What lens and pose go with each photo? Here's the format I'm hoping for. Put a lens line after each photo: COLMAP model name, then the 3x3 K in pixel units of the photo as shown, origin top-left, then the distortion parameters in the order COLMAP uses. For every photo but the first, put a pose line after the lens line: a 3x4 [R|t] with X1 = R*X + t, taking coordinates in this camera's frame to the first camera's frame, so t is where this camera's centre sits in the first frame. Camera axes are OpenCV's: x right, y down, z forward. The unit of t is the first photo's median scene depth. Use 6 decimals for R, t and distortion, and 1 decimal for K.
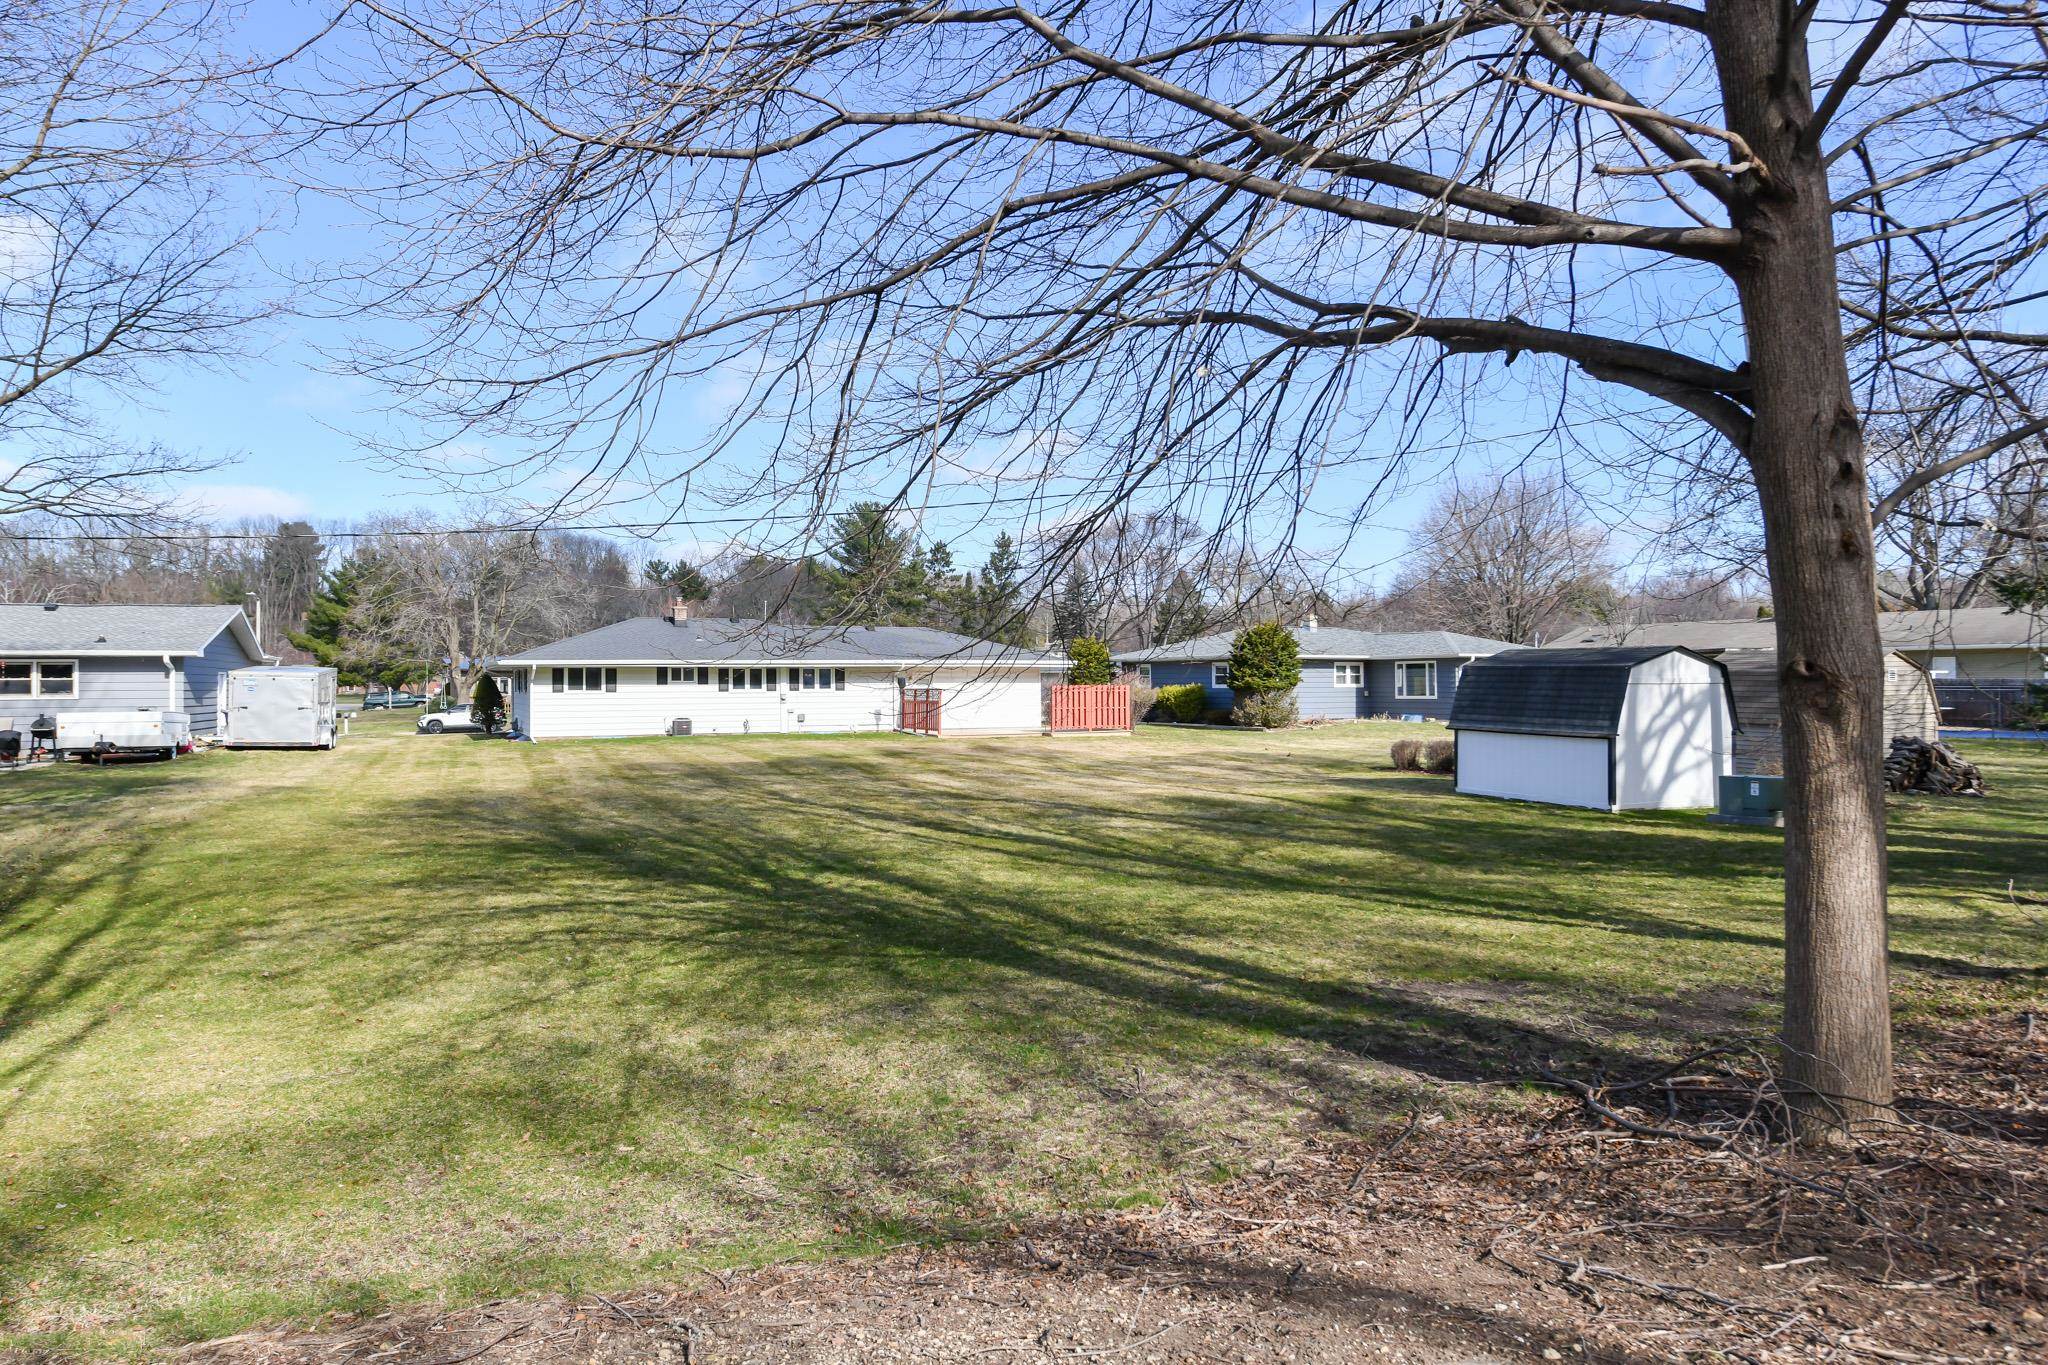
lens RADIAL K [[1288.0, 0, 1024.0], [0, 1288.0, 682.5], [0, 0, 1]] dist [0.000535, -0.000006]
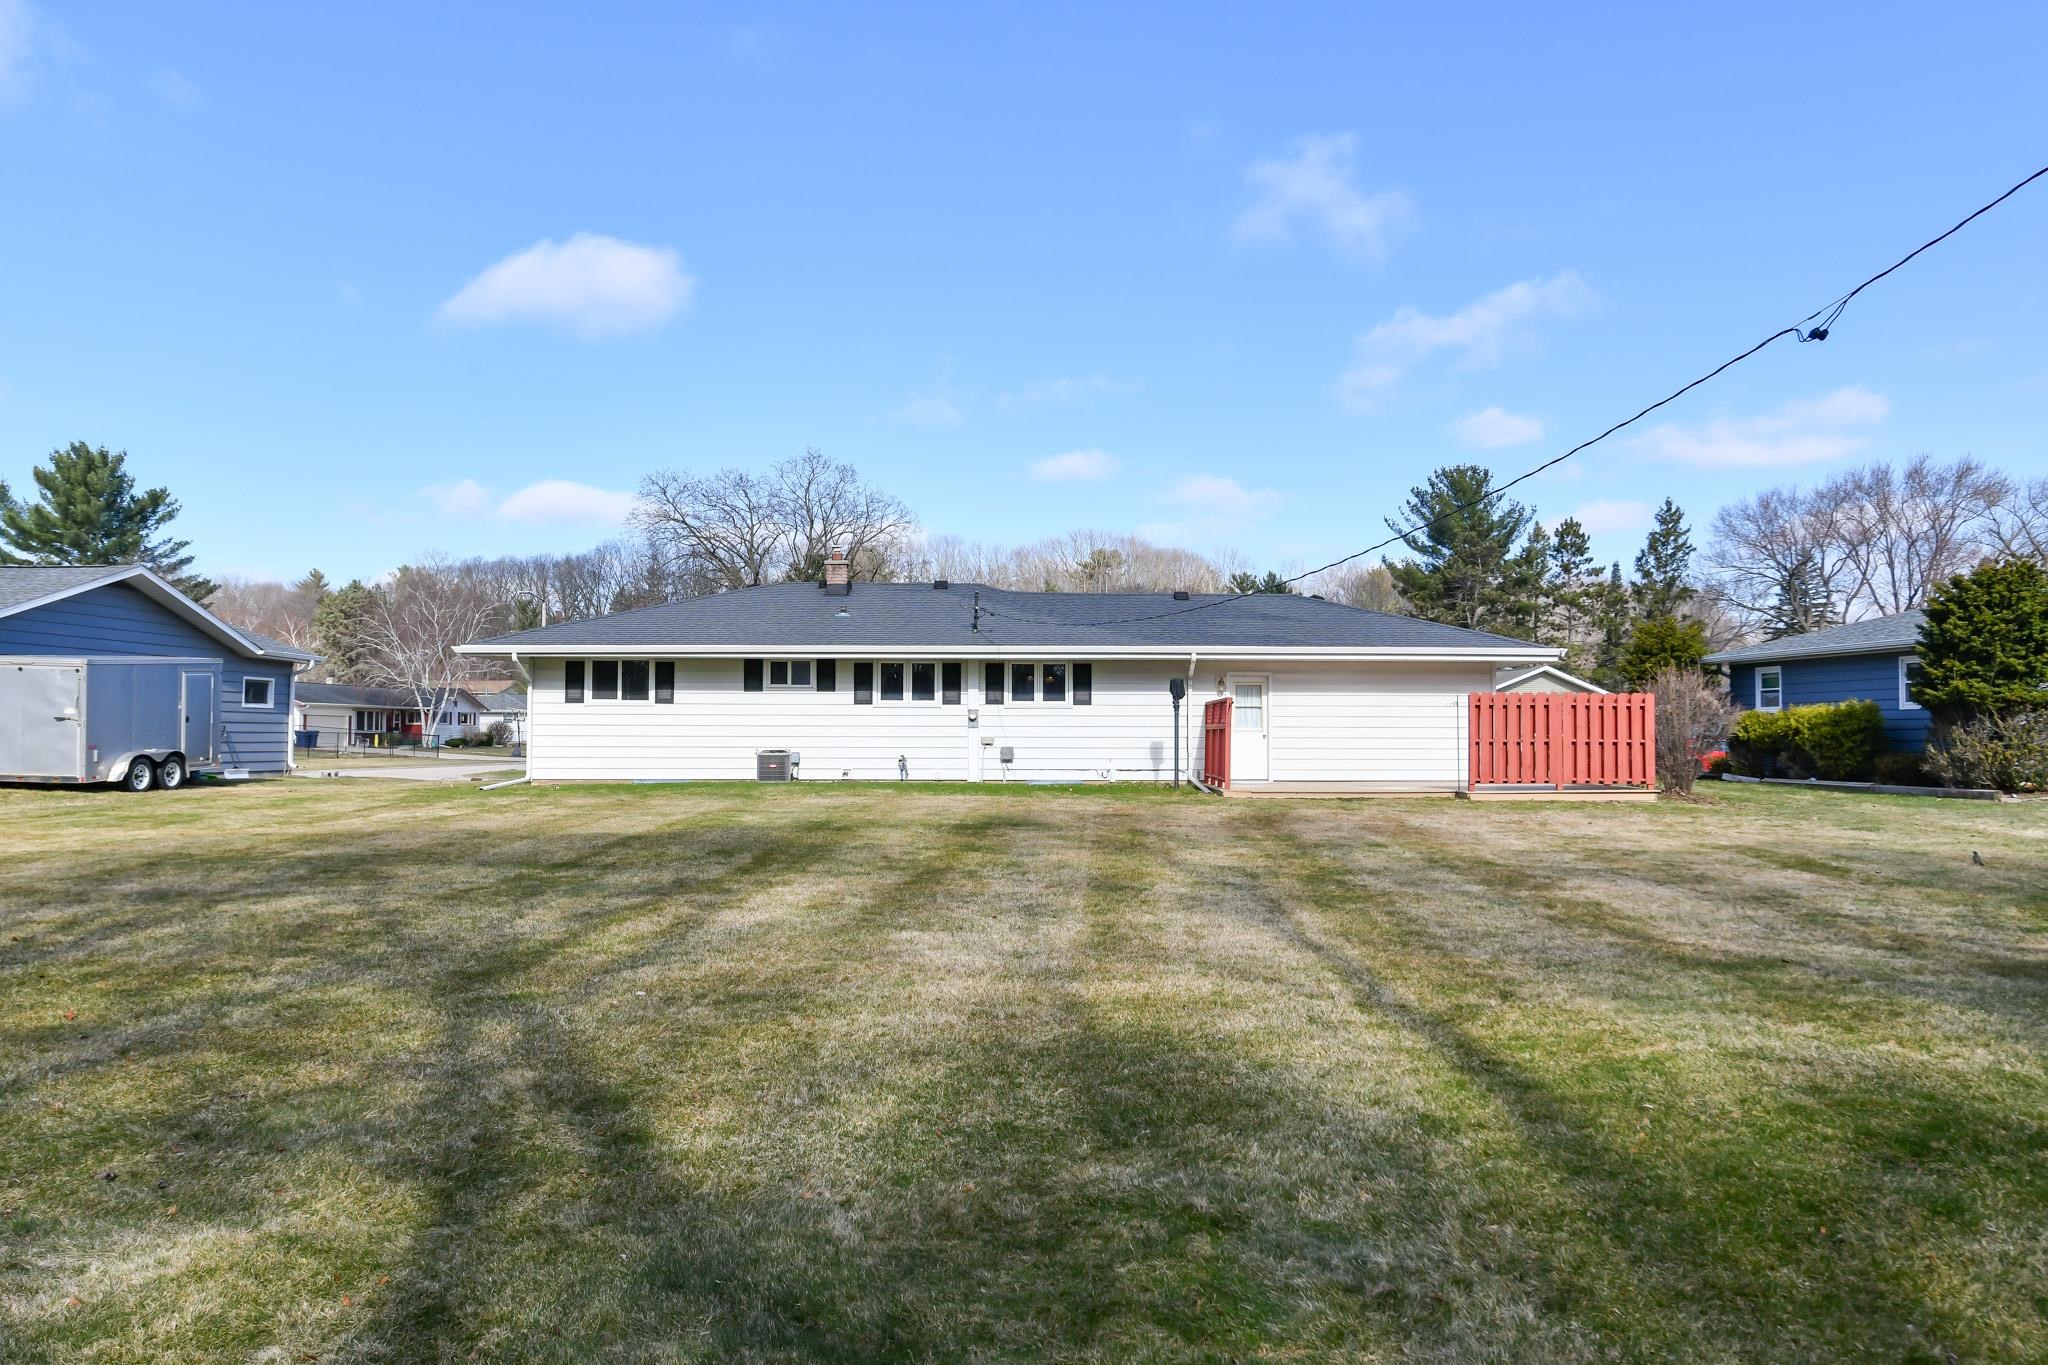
lens RADIAL K [[1720.5, 0, 1024.0], [0, 1720.5, 682.5], [0, 0, 1]] dist [-0.001582, -0.002502]
pose [[0.924237, -0.003603, -0.381801, 0.108826], [-0.006514, 0.999661, -0.025202, 0.015544], [0.381763, 0.025780, 0.923901, 0.337658]]
